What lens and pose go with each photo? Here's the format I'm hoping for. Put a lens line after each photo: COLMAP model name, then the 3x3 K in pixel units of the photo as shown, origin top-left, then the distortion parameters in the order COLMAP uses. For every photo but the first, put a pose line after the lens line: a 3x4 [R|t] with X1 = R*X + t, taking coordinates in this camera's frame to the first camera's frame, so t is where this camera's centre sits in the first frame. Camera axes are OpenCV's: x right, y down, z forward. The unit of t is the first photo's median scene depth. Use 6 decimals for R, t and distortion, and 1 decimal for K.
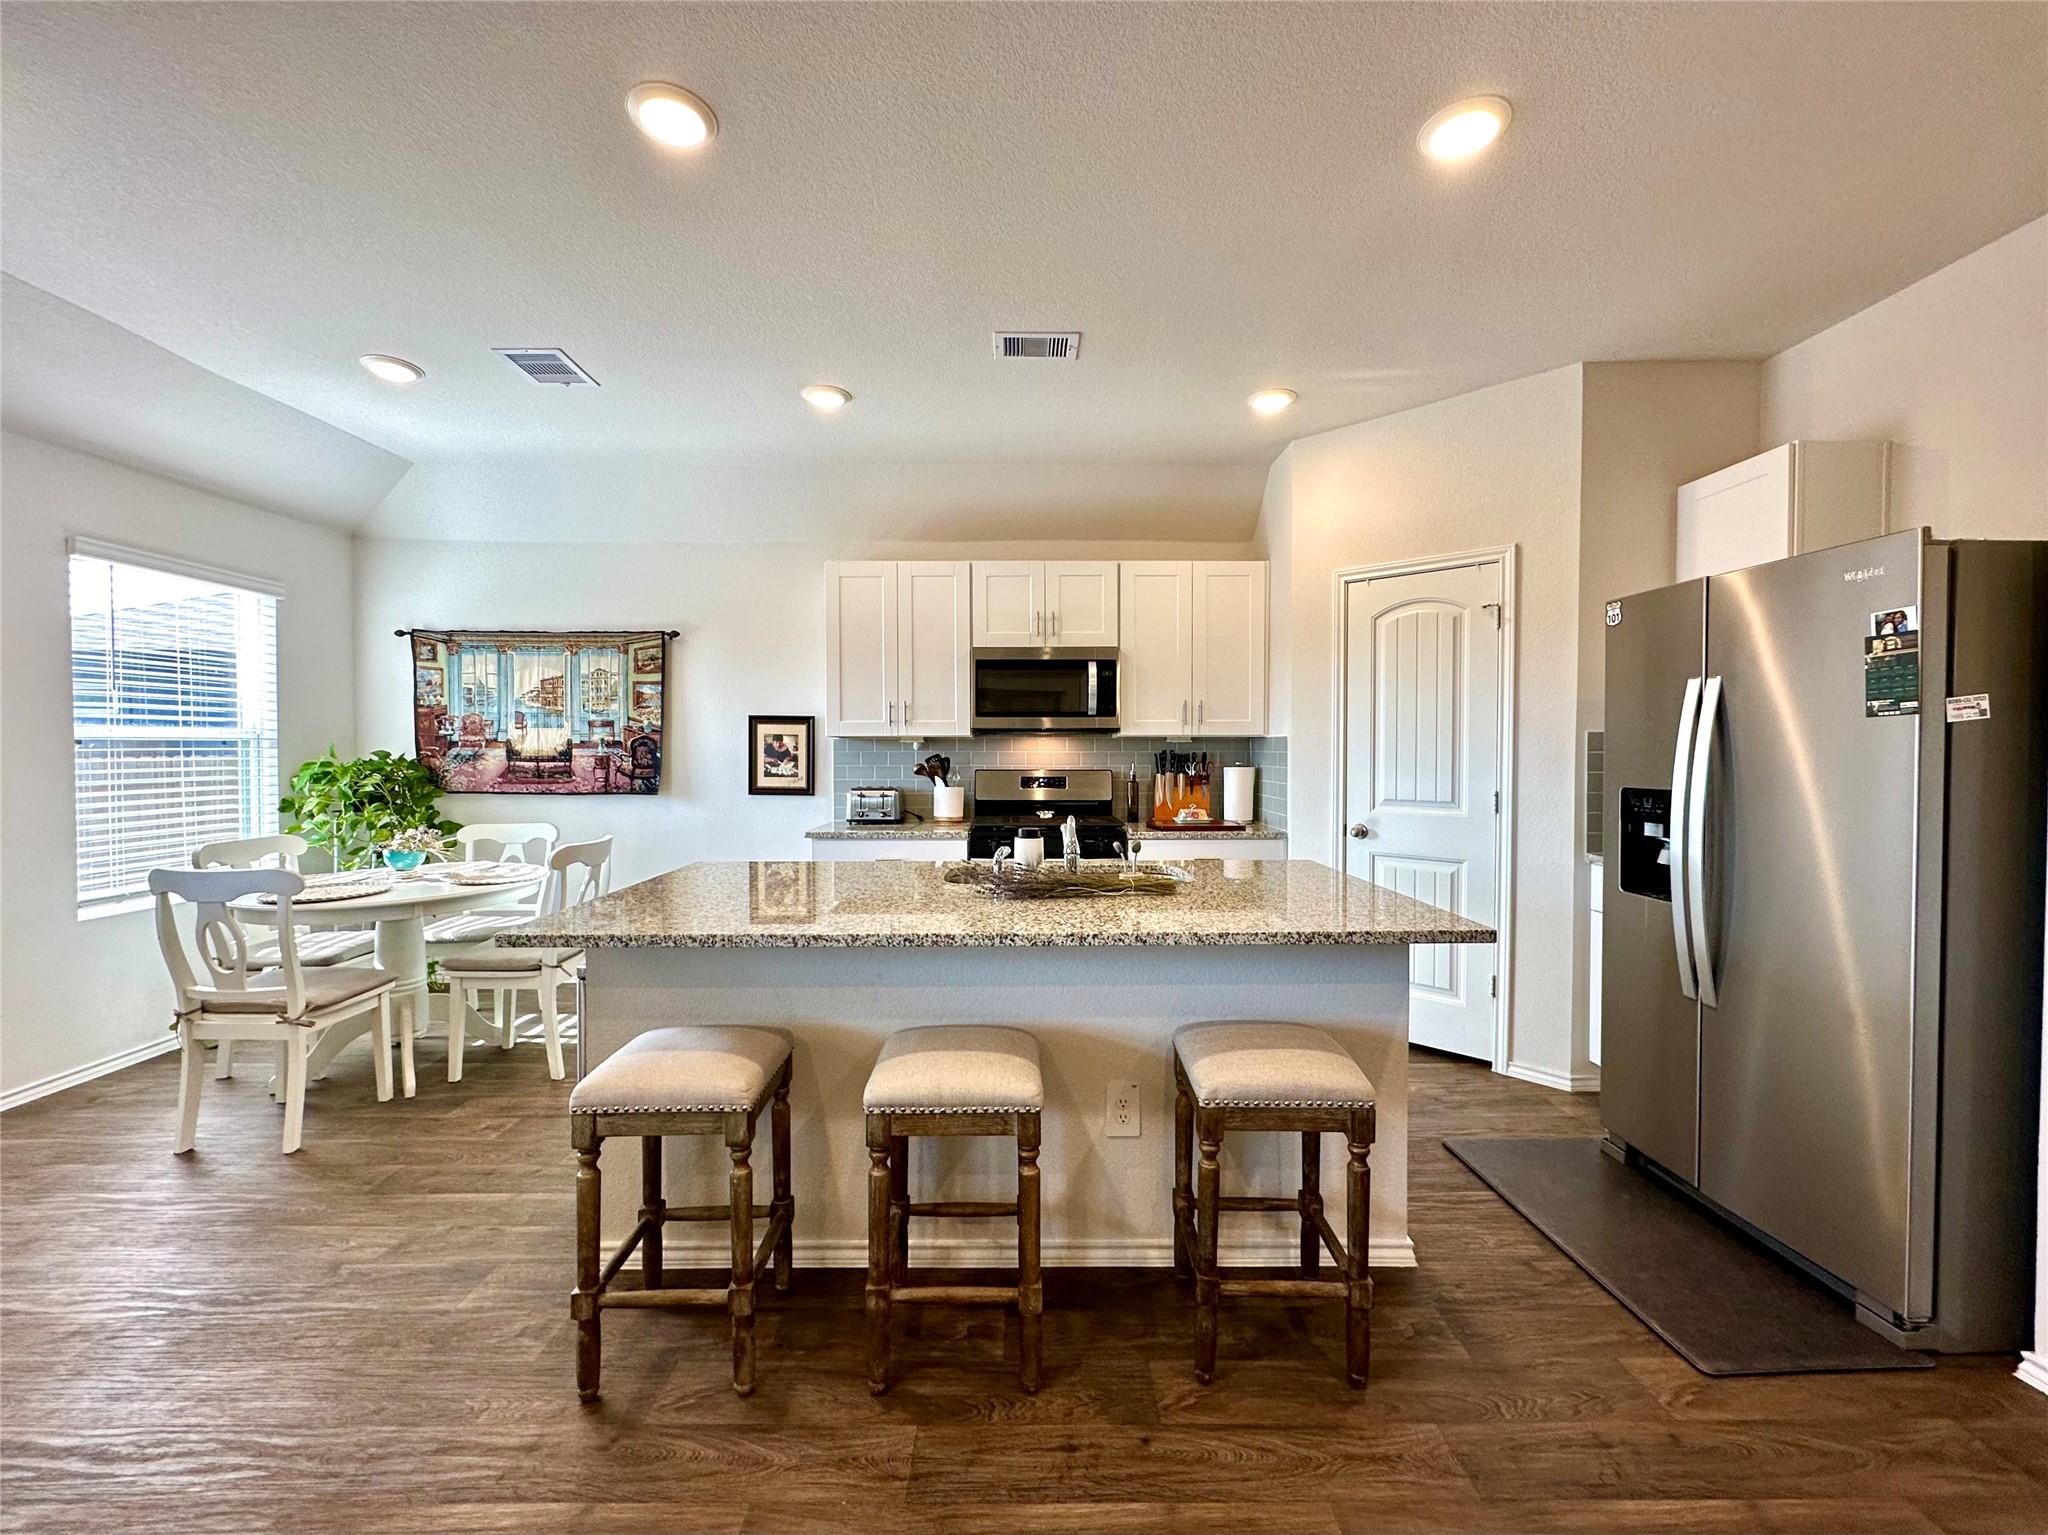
lens RADIAL K [[823.6, 0, 1024.0], [0, 823.6, 767.5], [0, 0, 1]] dist [-0.001066, 0.000133]
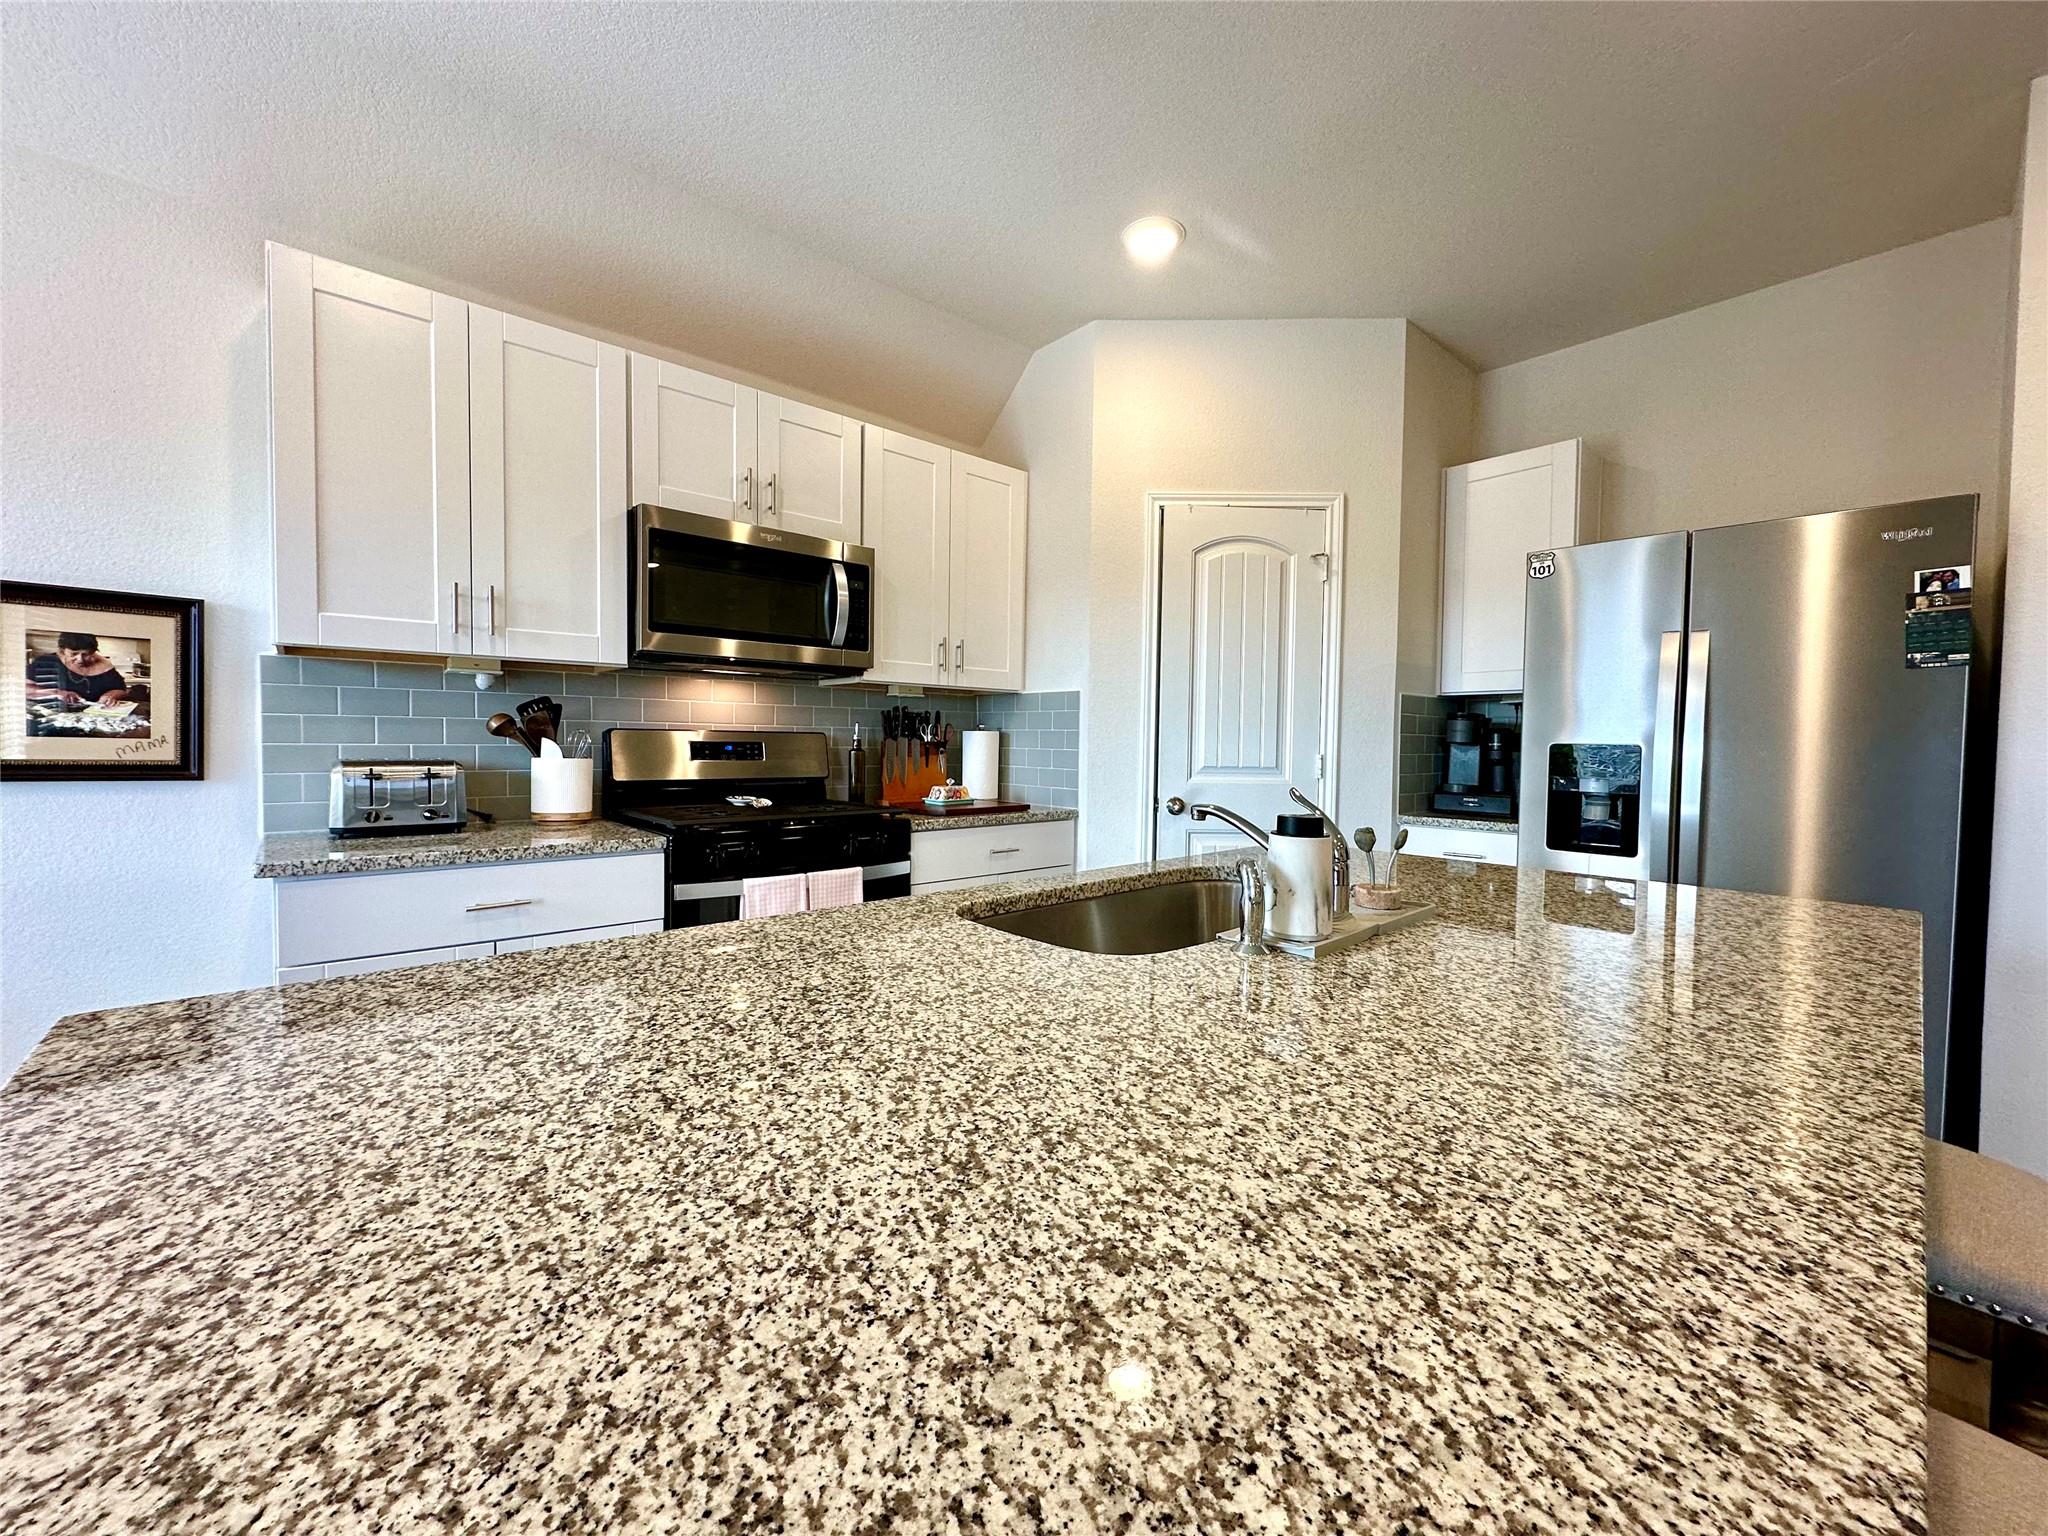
lens RADIAL K [[818.5, 0, 1024.0], [0, 818.5, 768.0], [0, 0, 1]] dist [-0.000541, 0.000057]
pose [[0.750071, -0.011605, 0.661256, -0.224595], [-0.000358, 0.999839, 0.017953, 0.020540], [-0.661358, -0.013702, 0.749945, 0.395550]]
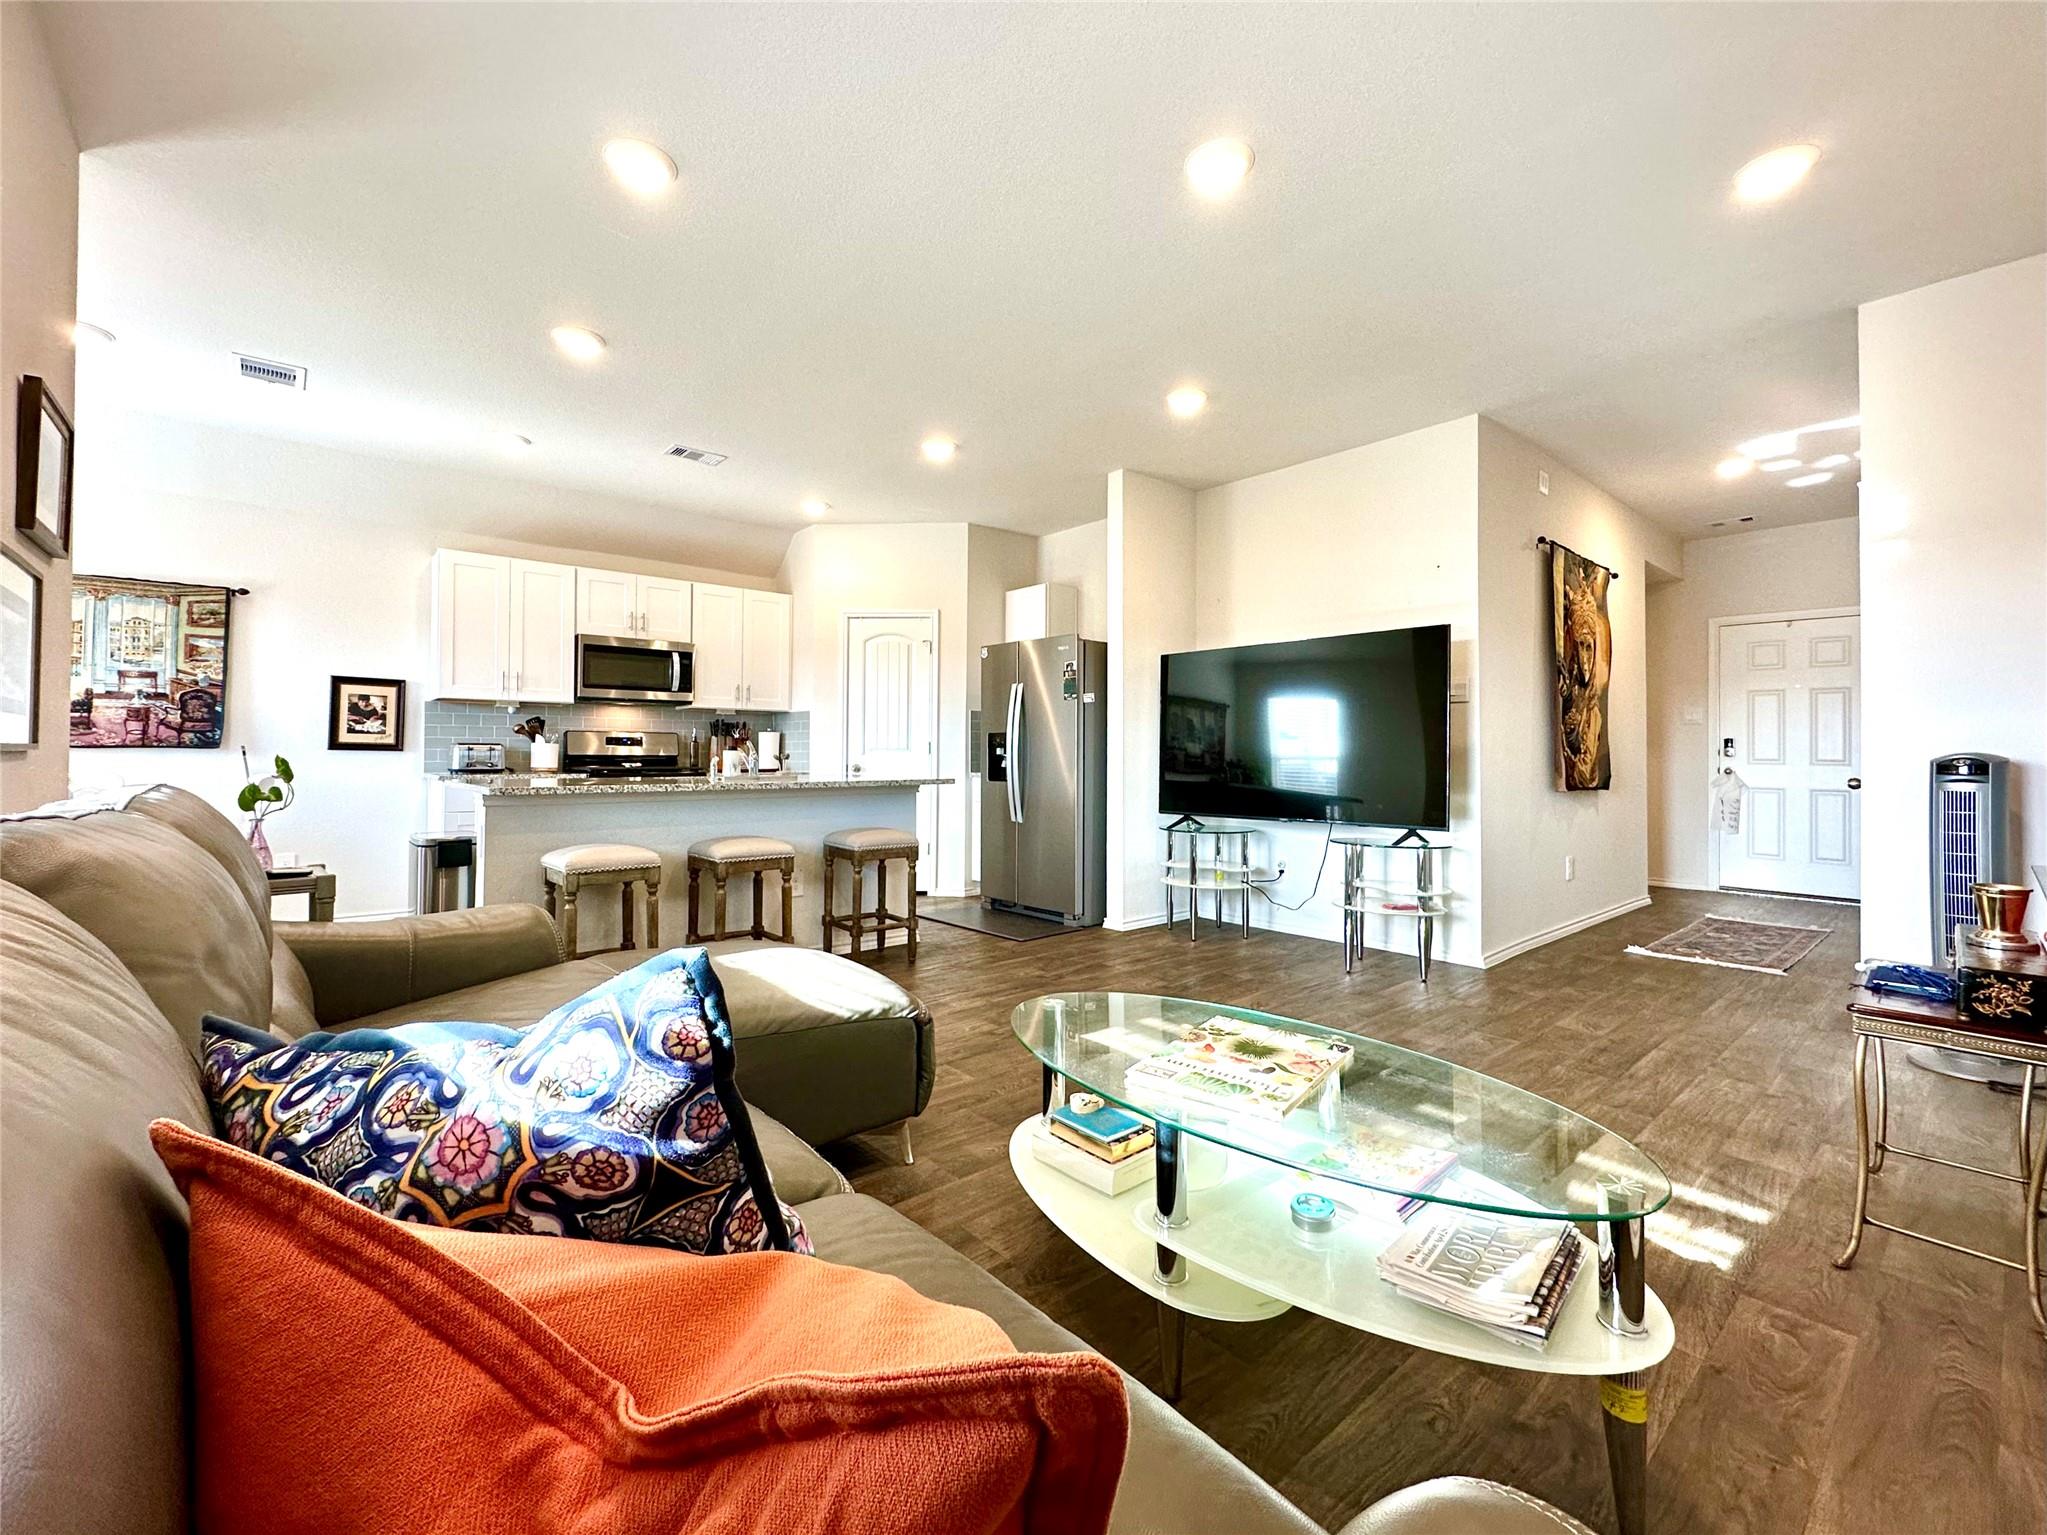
lens RADIAL K [[843.3, 0, 1013.6], [0, 843.3, 736.4], [0, 0, 1]] dist [-0.006458, 0.000422]
pose [[0.766228, 0.018091, 0.642314, -0.369211], [0.008103, 0.999252, -0.037811, 0.067195], [-0.642518, 0.034176, 0.765508, -0.422528]]
